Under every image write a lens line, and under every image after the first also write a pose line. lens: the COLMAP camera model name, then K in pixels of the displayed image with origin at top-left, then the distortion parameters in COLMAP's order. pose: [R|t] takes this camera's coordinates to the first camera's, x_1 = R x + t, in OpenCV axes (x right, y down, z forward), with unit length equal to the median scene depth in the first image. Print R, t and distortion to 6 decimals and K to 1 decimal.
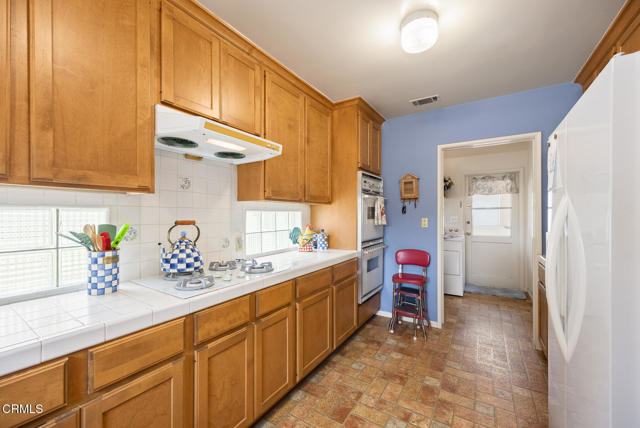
lens RADIAL K [[241.9, 0, 322.6], [0, 241.9, 215.2], [0, 0, 1]] dist [-0.002150, 0.000554]
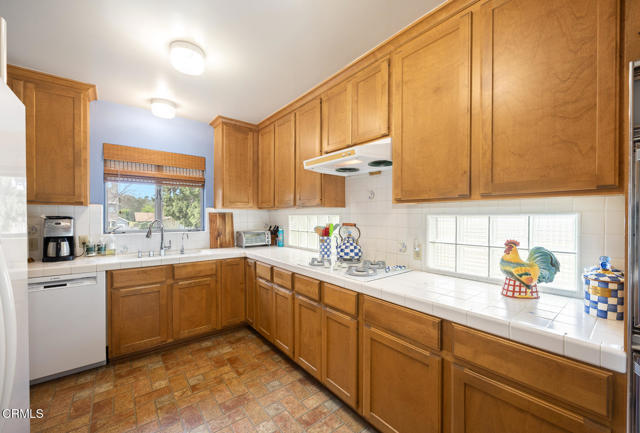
lens RADIAL K [[251.0, 0, 322.1], [0, 251.0, 217.2], [0, 0, 1]] dist [0.015970, -0.000086]
pose [[-0.288932, -0.011185, -0.957284, 0.881042], [-0.012306, 0.999893, -0.007969, 0.000846], [0.957270, 0.009478, -0.289039, 1.259541]]
